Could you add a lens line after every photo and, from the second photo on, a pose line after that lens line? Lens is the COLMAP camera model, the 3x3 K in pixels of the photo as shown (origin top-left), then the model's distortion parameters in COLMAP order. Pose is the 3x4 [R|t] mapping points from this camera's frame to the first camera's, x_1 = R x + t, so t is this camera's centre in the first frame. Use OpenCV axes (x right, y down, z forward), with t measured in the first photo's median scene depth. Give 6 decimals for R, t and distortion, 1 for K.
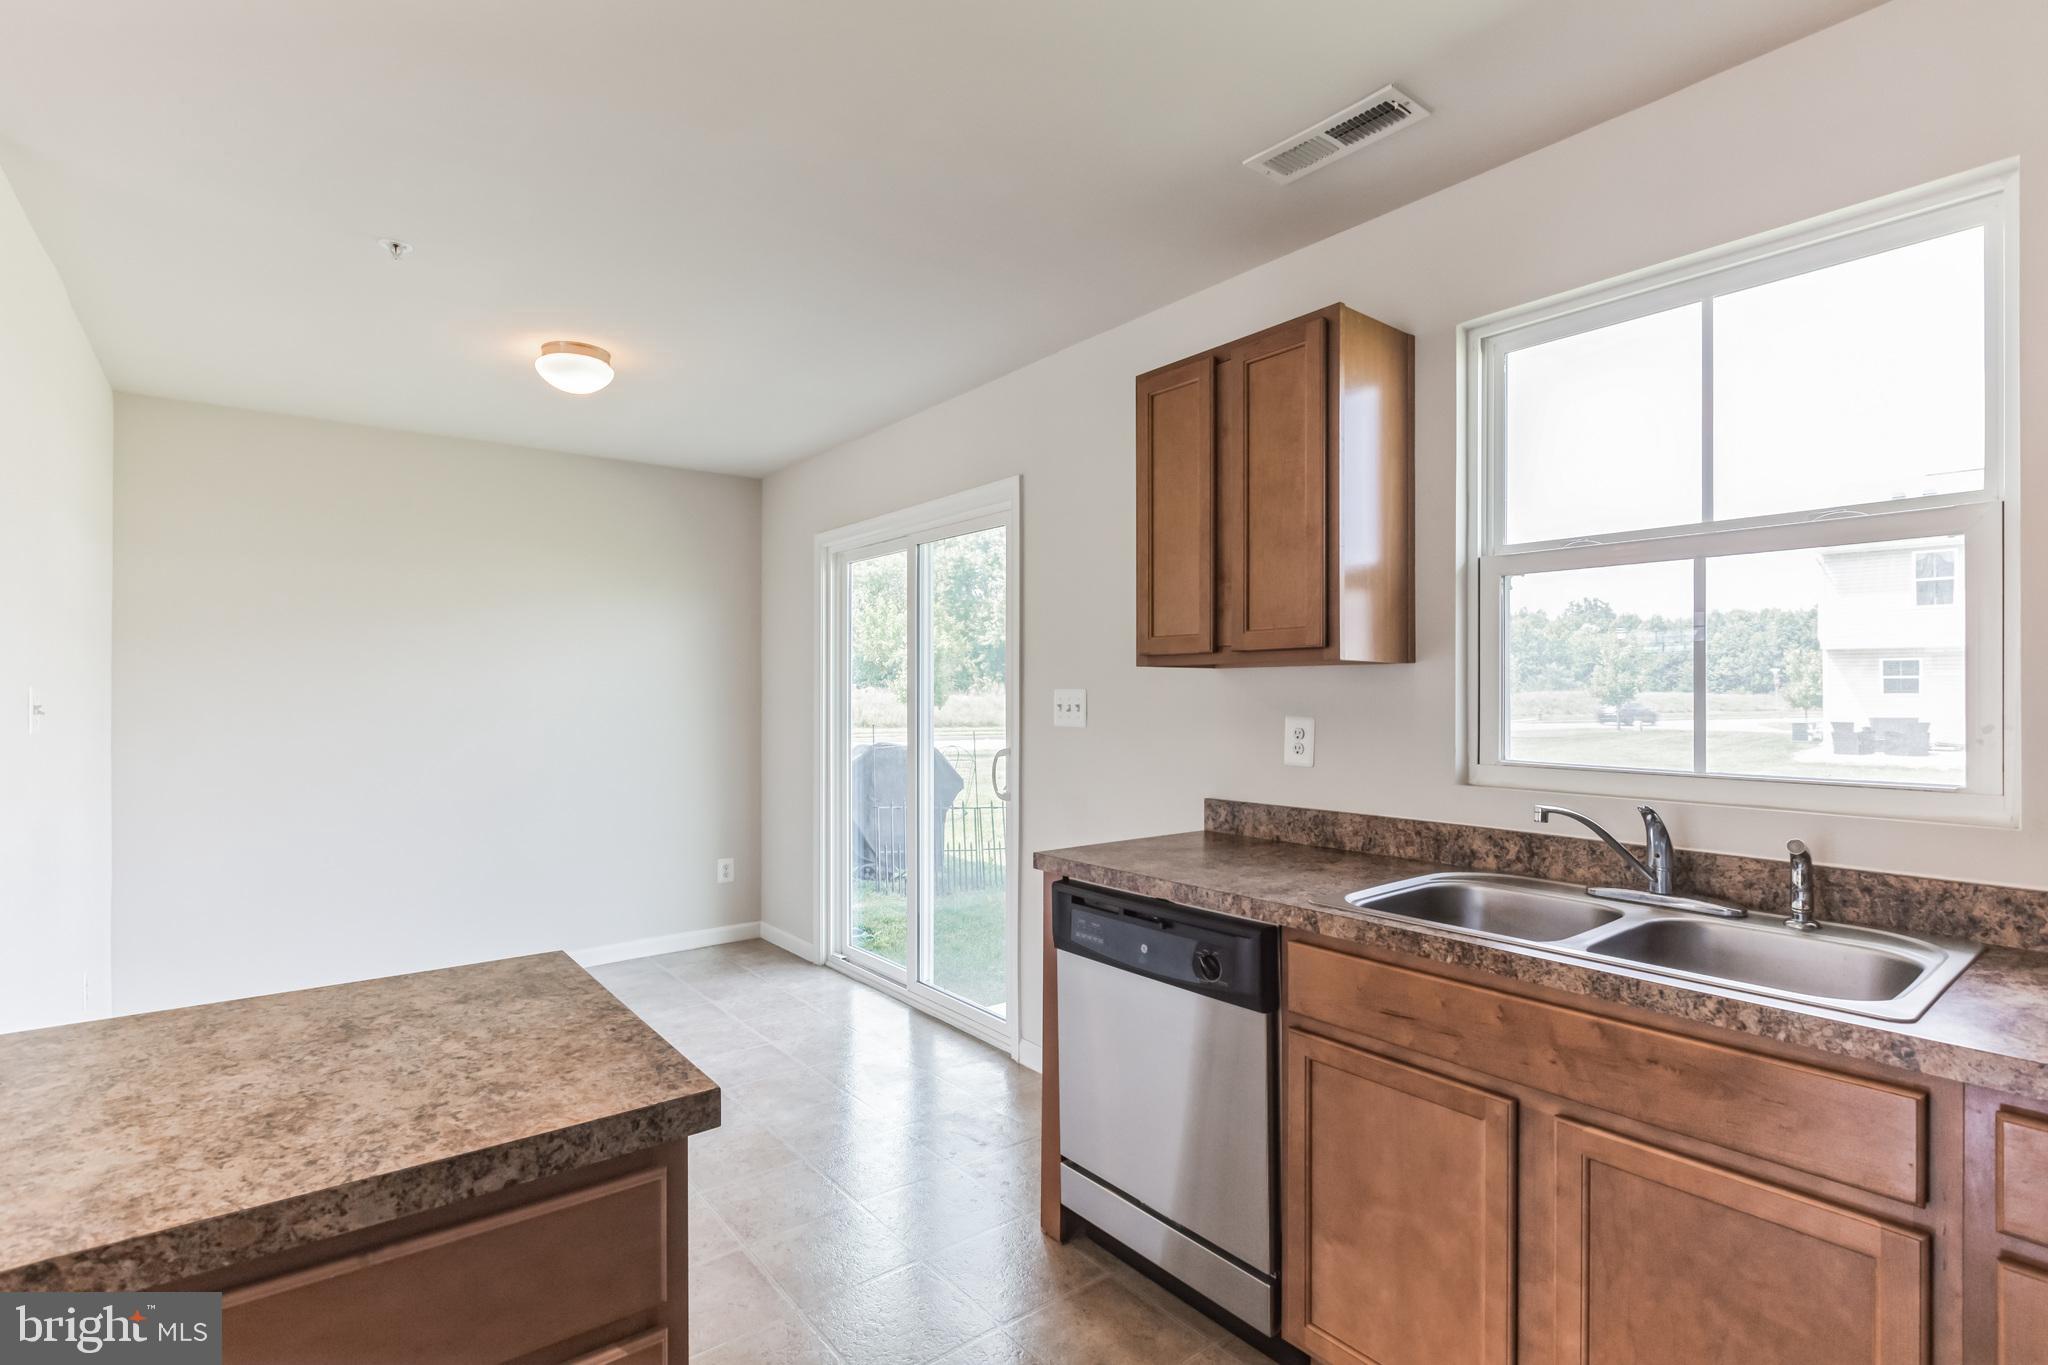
lens RADIAL K [[971.4, 0, 1024.0], [0, 971.4, 682.5], [0, 0, 1]] dist [-0.000094, -0.000097]
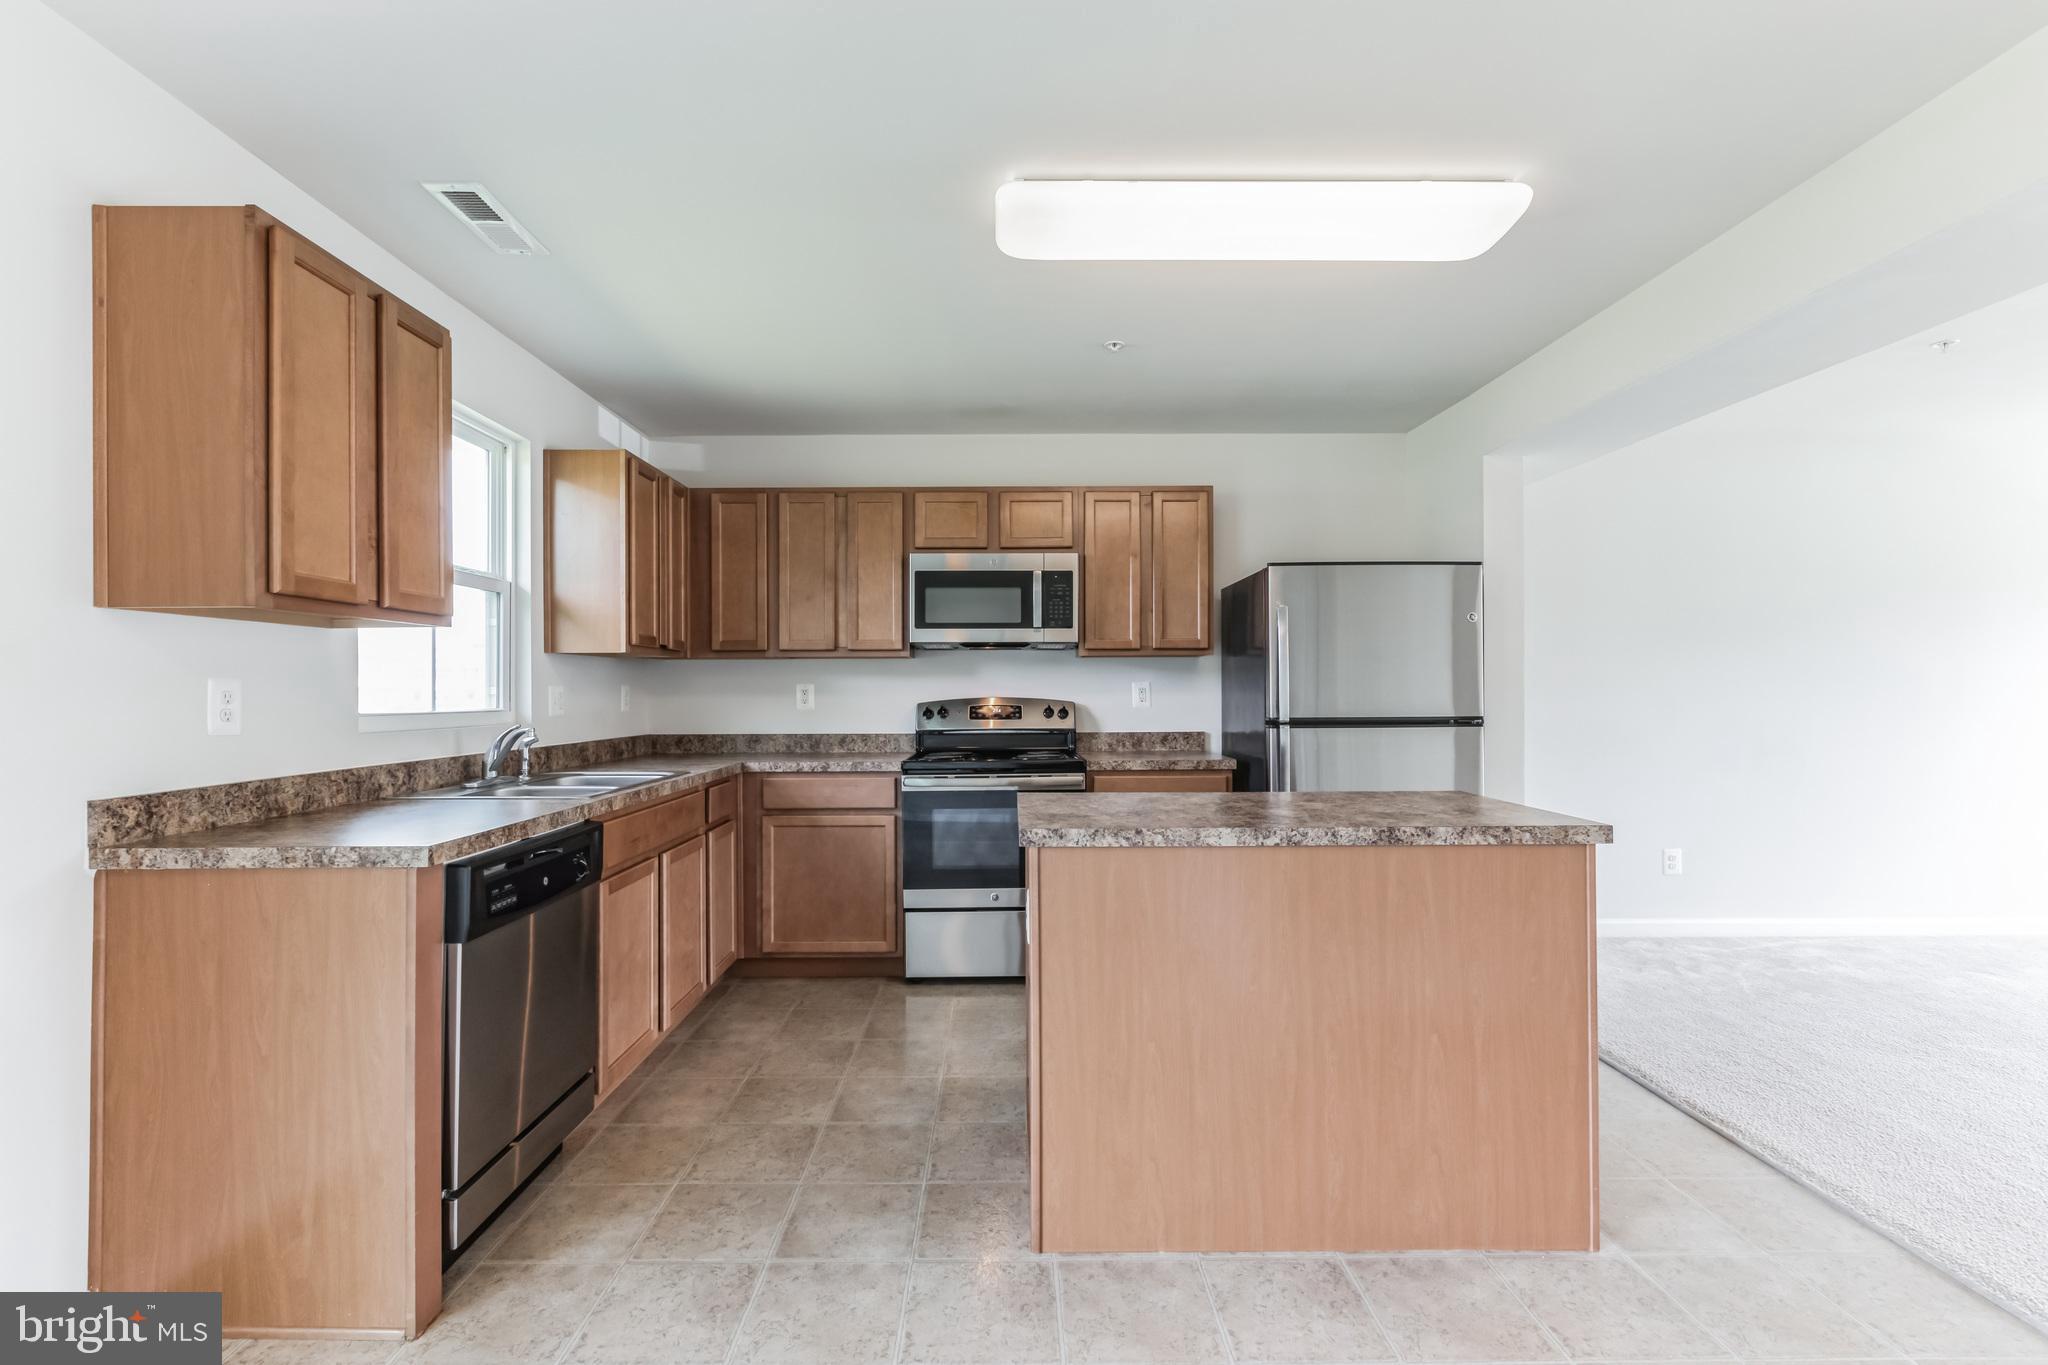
lens RADIAL K [[899.7, 0, 1004.0], [0, 899.7, 685.1], [0, 0, 1]] dist [0.000672, 0.000205]
pose [[-0.785216, 0.008173, 0.619167, -0.874531], [-0.000604, 0.999902, -0.013966, 0.061737], [-0.619221, -0.011340, -0.785135, 1.409348]]
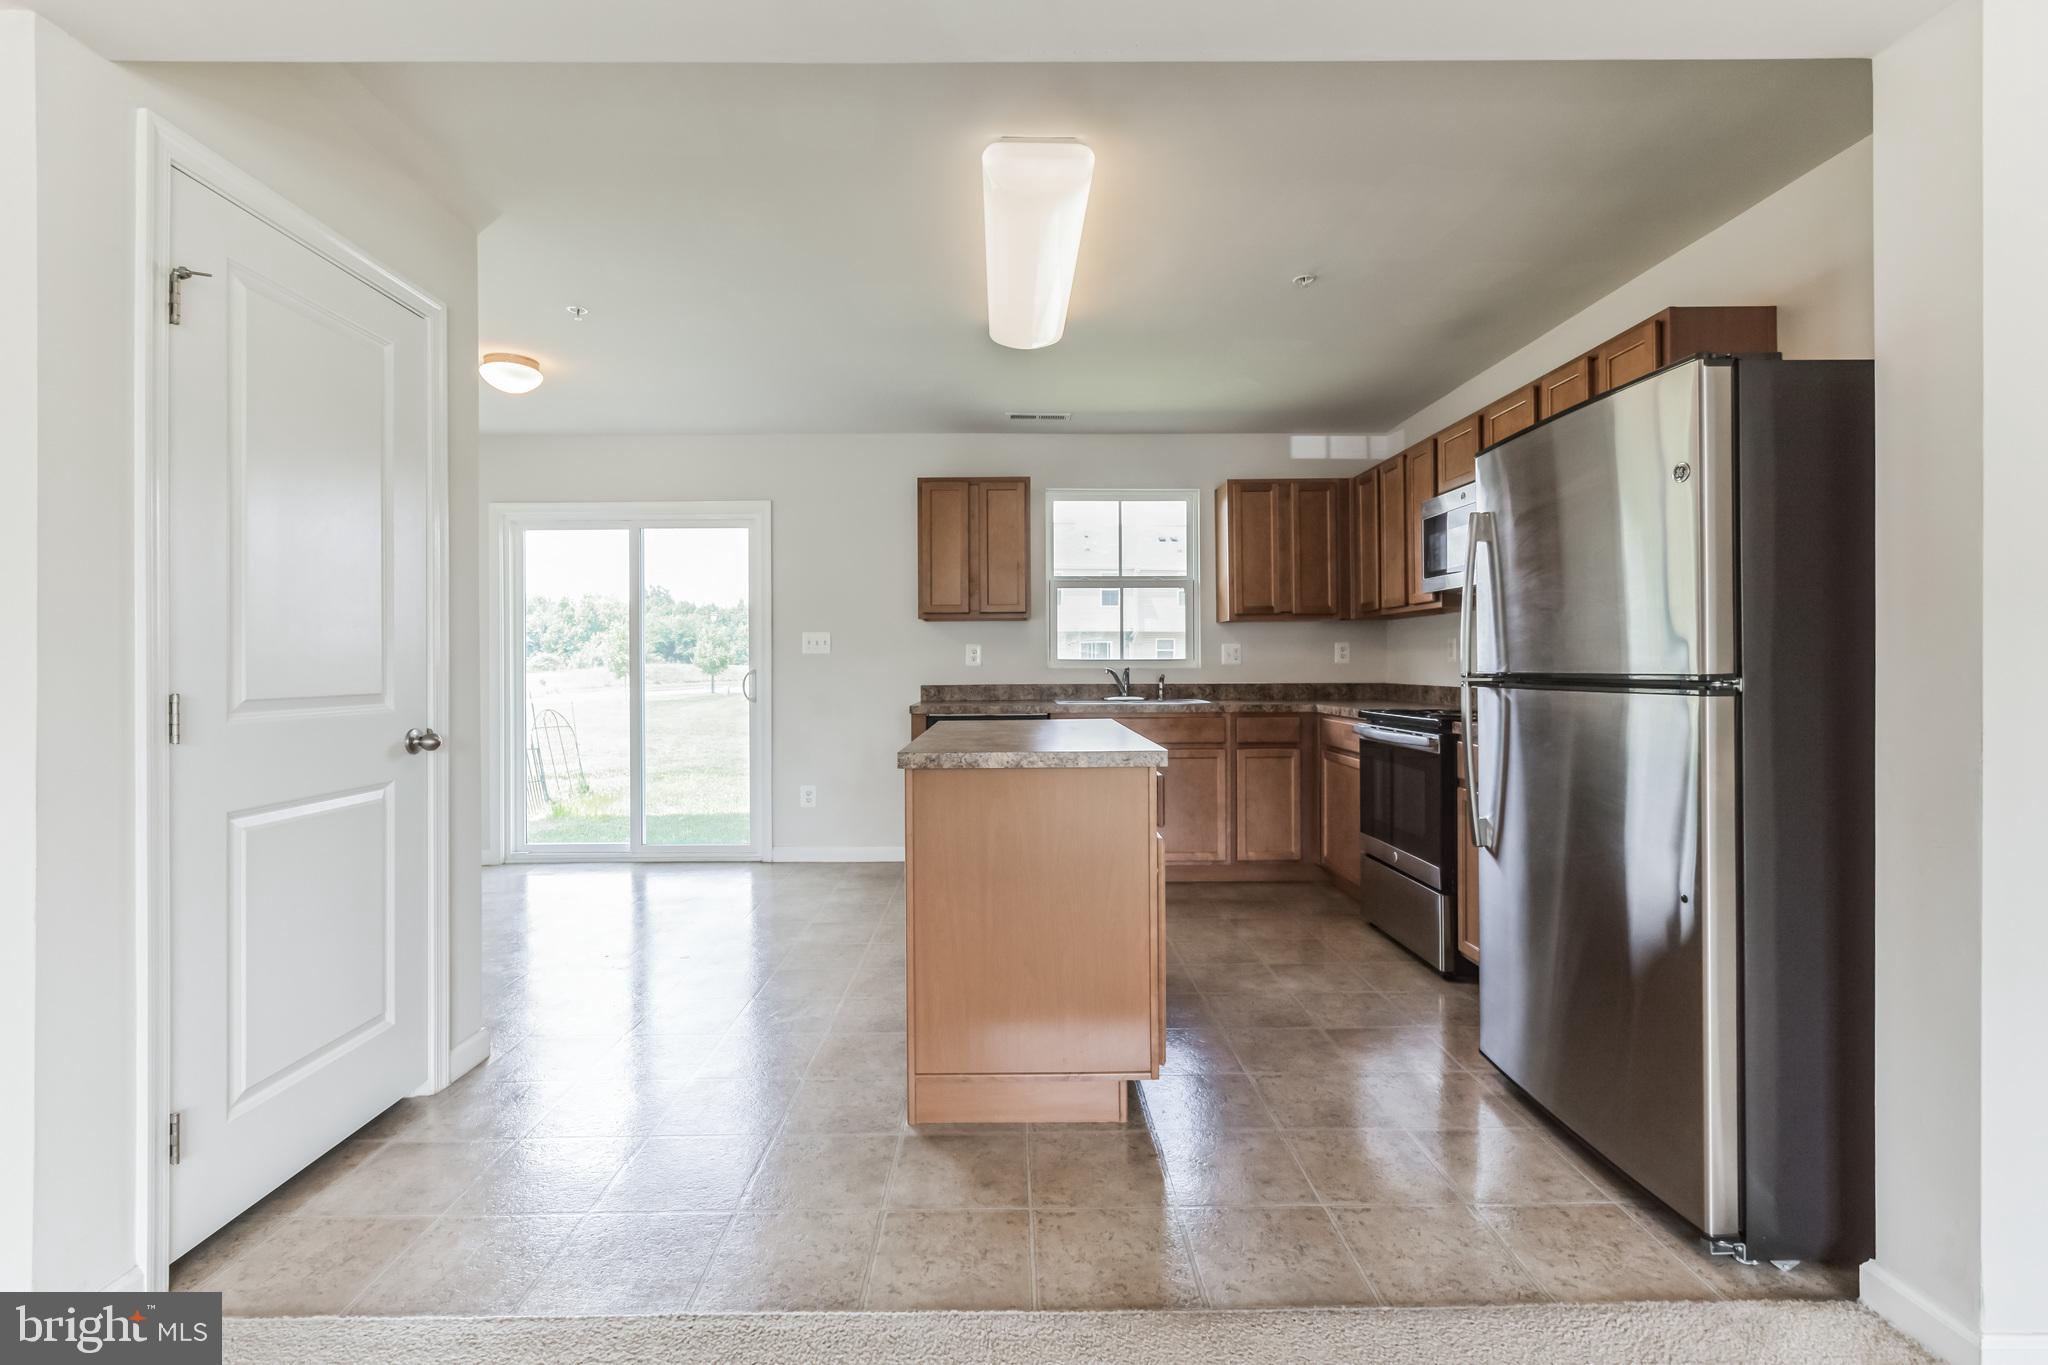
lens RADIAL K [[931.2, 0, 1022.3], [0, 931.2, 664.5], [0, 0, 1]] dist [0.000866, 0.000526]
pose [[0.618263, -0.004478, 0.785958, -1.553834], [-0.000863, 0.999979, 0.006376, 0.079930], [-0.785971, -0.004621, 0.618247, -0.473231]]
